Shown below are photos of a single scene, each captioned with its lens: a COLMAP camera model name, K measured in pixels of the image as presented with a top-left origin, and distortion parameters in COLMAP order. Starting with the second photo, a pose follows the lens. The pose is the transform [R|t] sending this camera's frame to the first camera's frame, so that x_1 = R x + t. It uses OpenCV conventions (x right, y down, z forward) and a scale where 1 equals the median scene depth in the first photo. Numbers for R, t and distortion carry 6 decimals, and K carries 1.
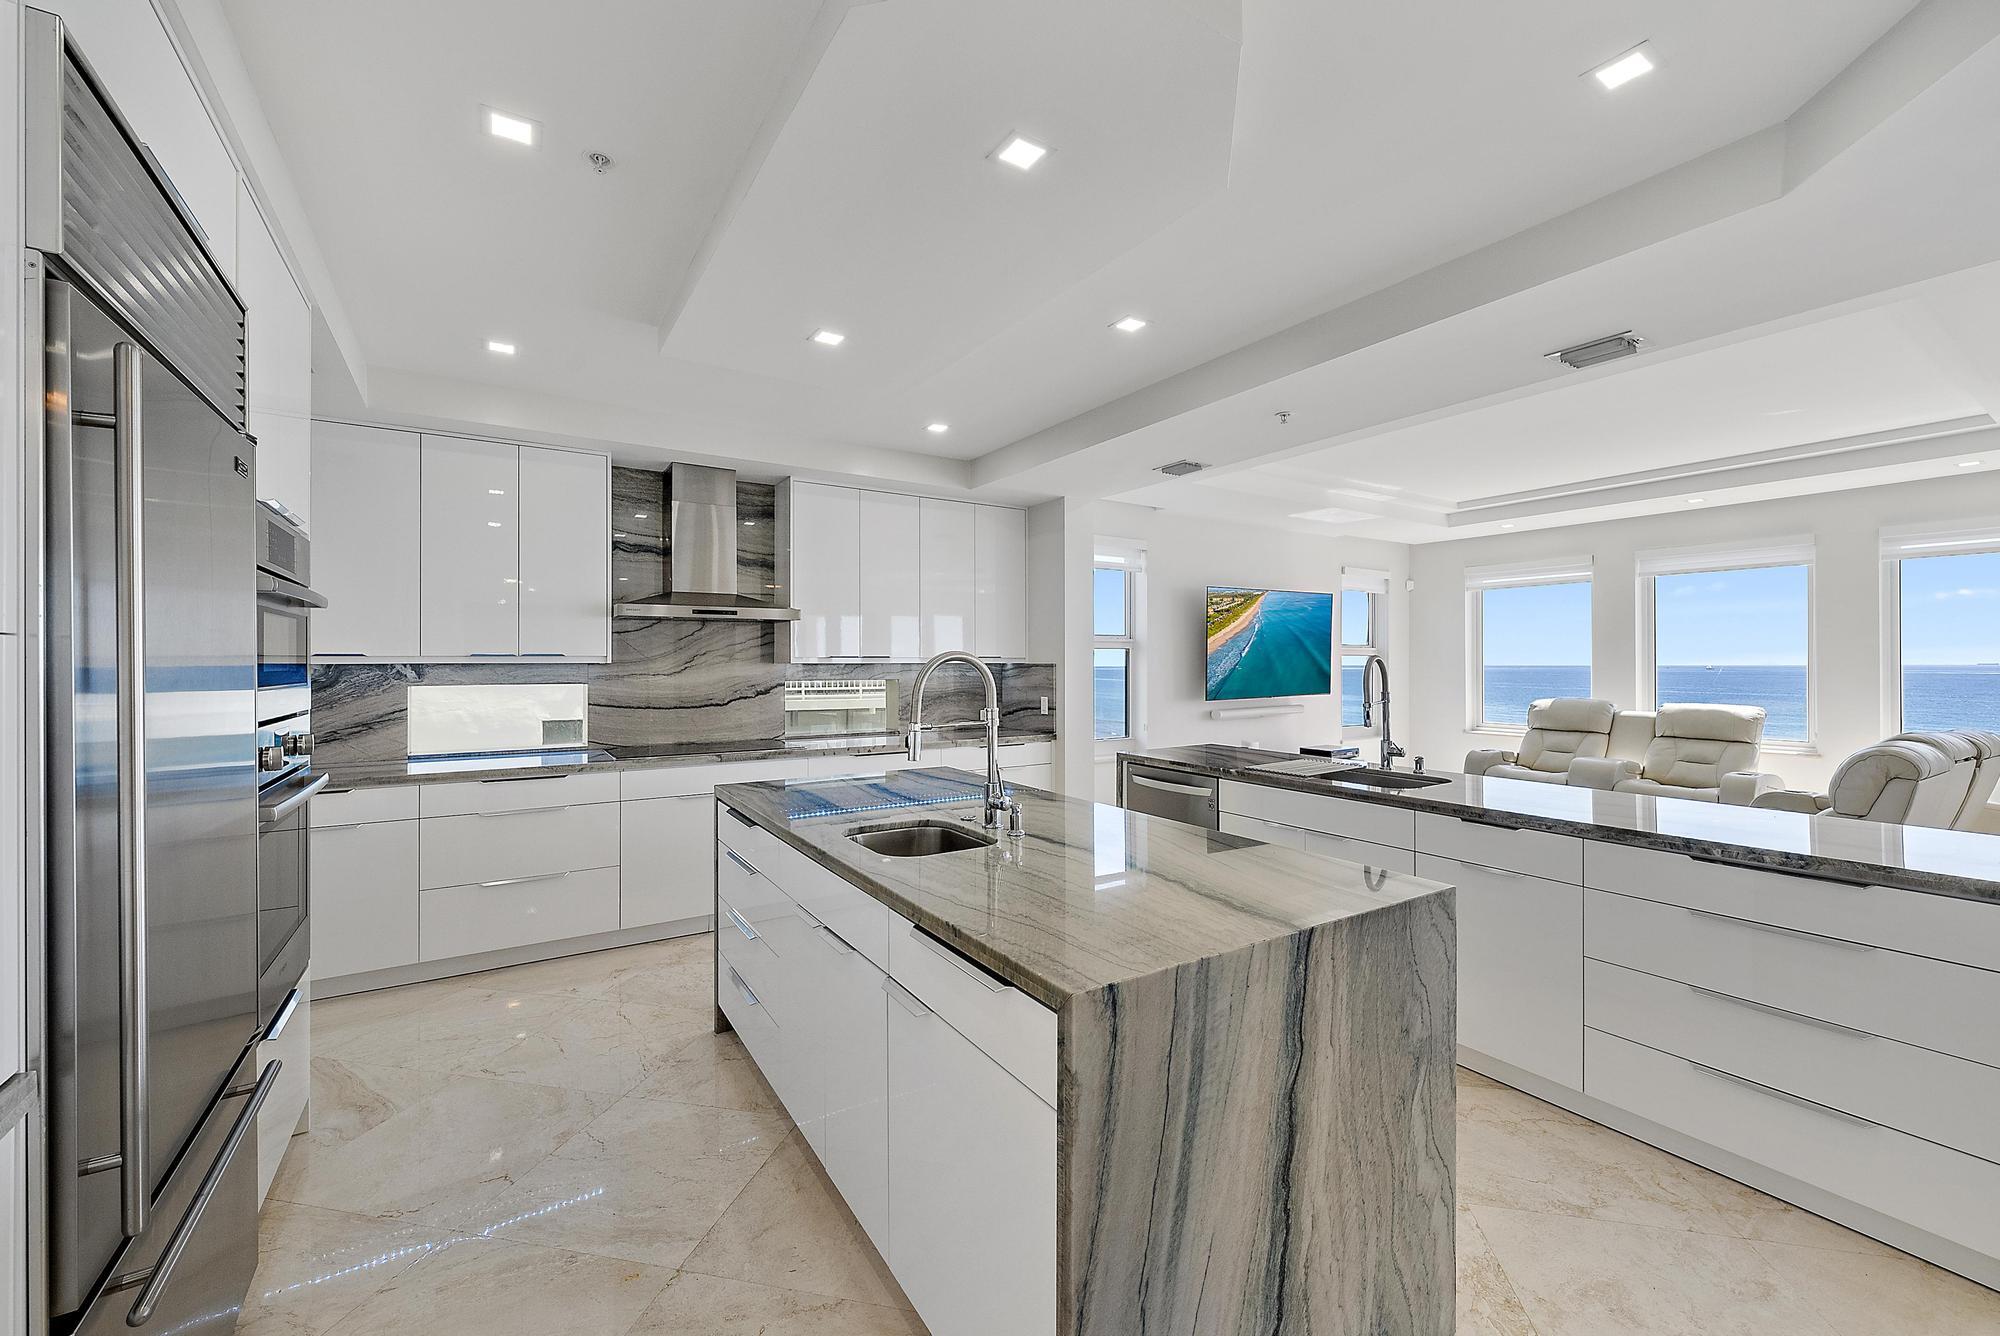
lens RADIAL K [[780.4, 0, 1017.2], [0, 780.4, 662.1], [0, 0, 1]] dist [-0.001798, 0.000080]
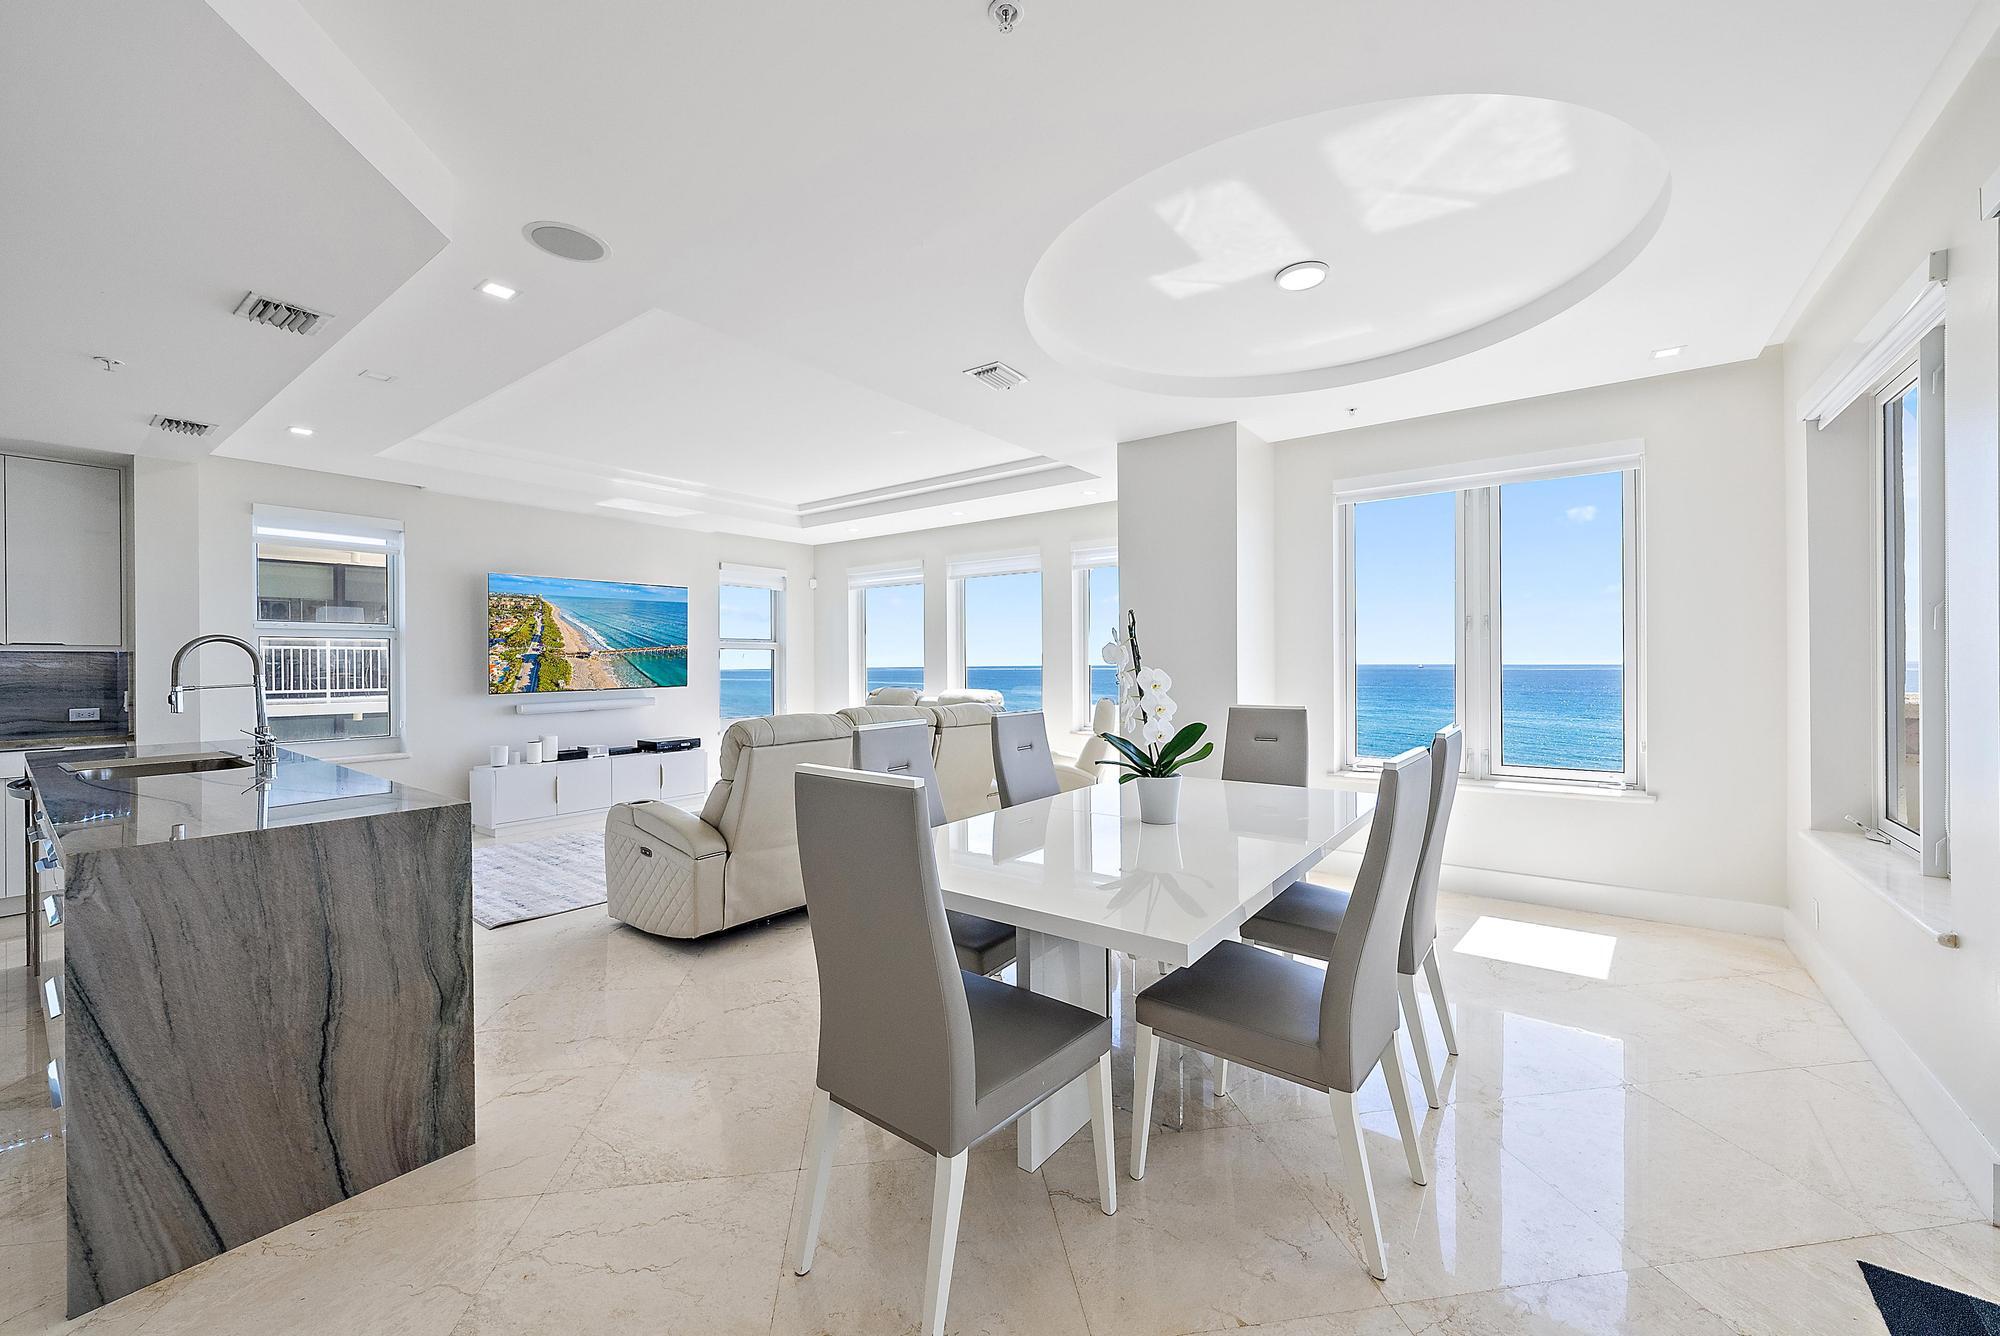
lens RADIAL K [[780.4, 0, 996.4], [0, 780.4, 666.1], [0, 0, 1]] dist [-0.001798, 0.000080]
pose [[0.950662, 0.000951, 0.310227, 0.528744], [-0.002092, 0.999992, 0.003347, 0.009407], [-0.310222, -0.003831, 0.950656, -0.080412]]
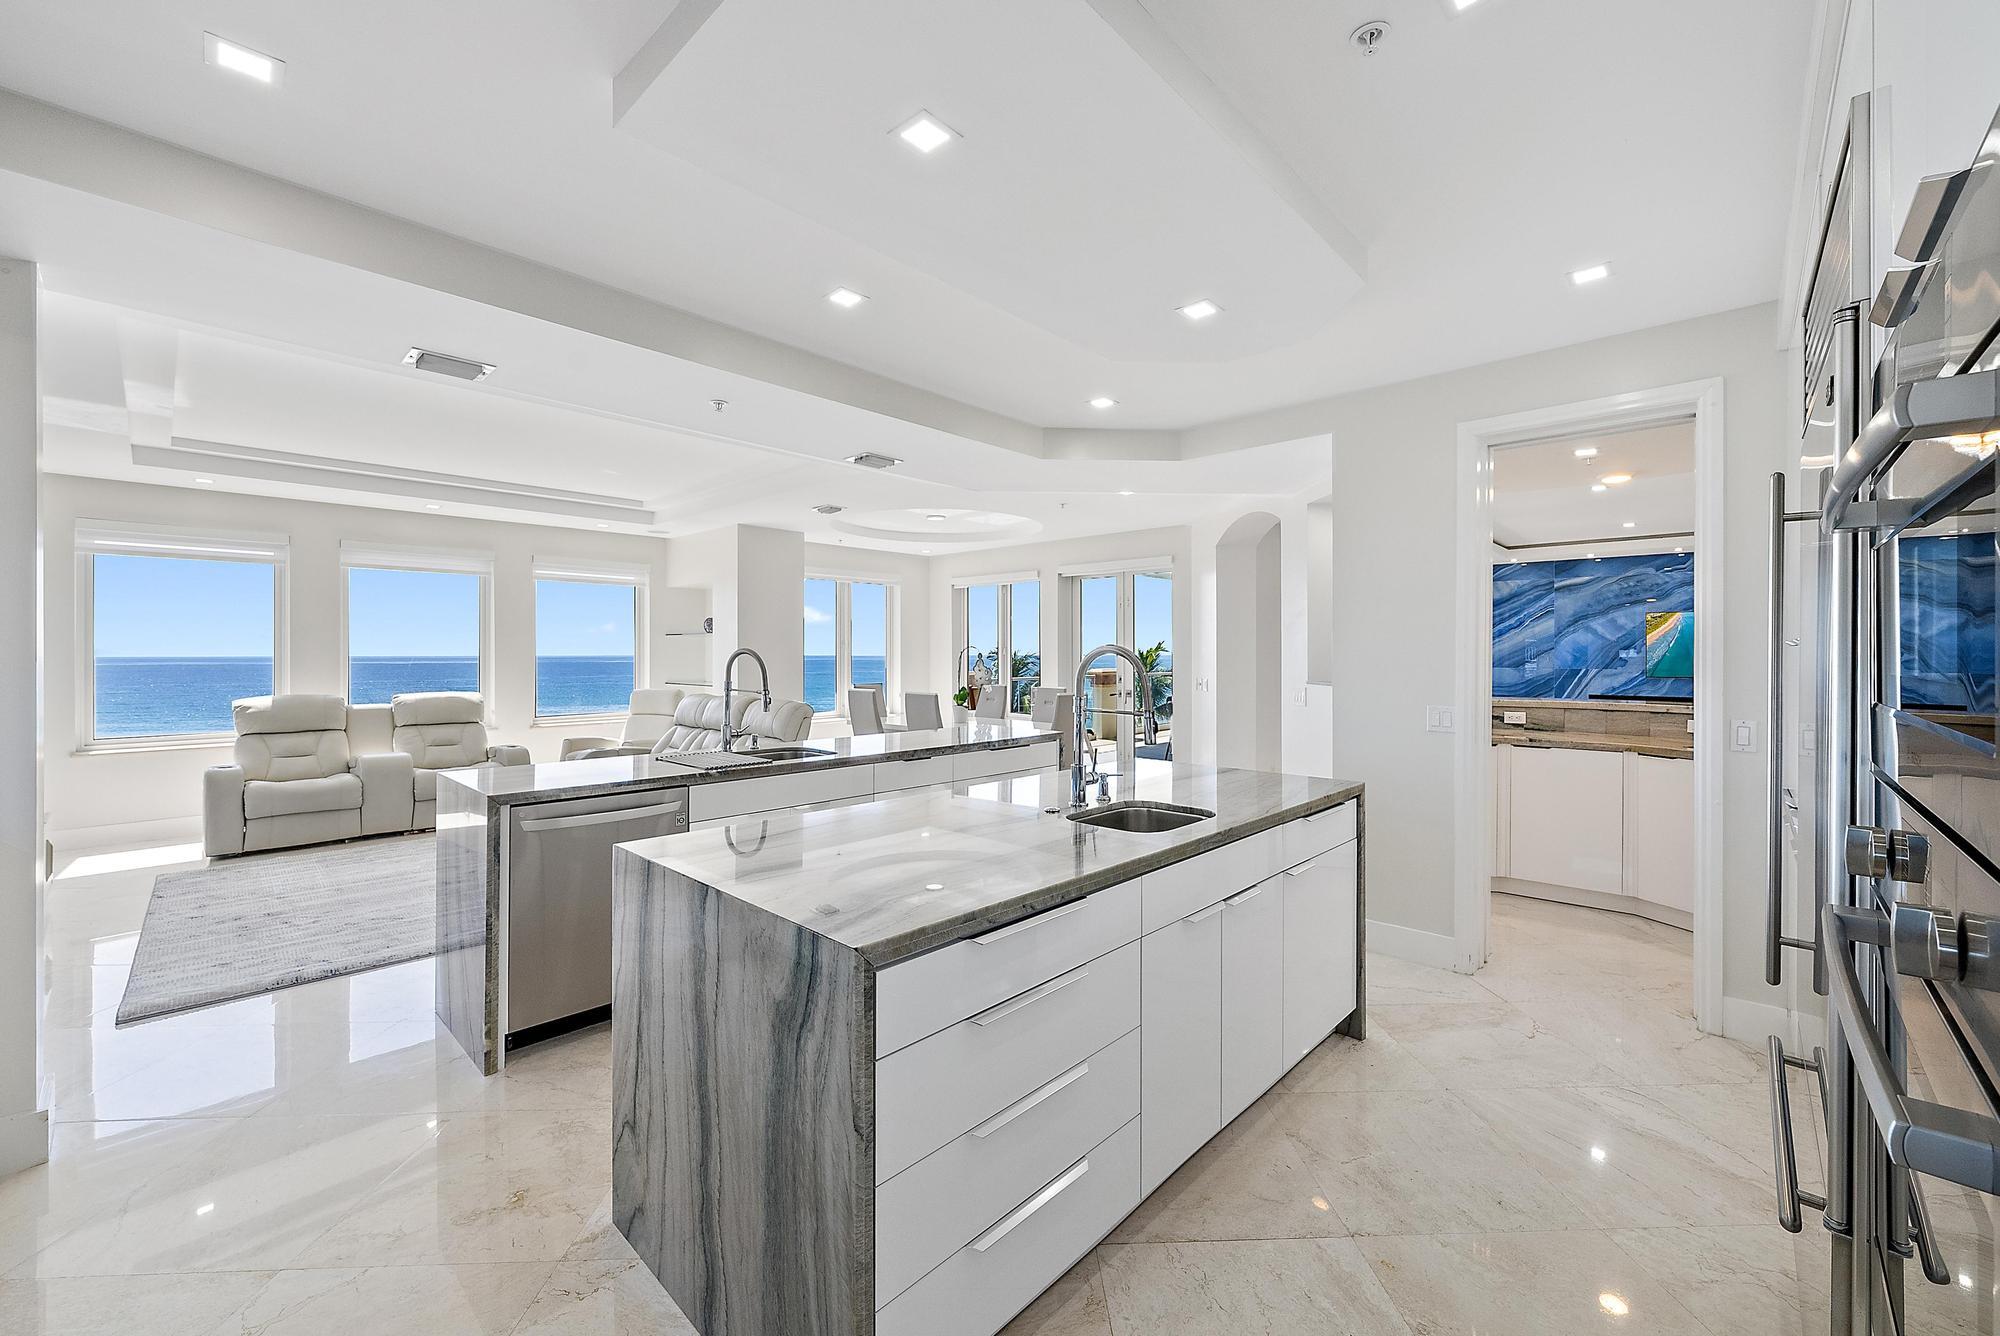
lens RADIAL K [[780.4, 0, 999.6], [0, 780.4, 654.6], [0, 0, 1]] dist [-0.001798, 0.000080]
pose [[-0.213514, -0.001184, 0.976939, -0.338961], [0.000315, 0.999999, 0.001281, -0.000458], [-0.976940, 0.000581, -0.213514, 0.421520]]
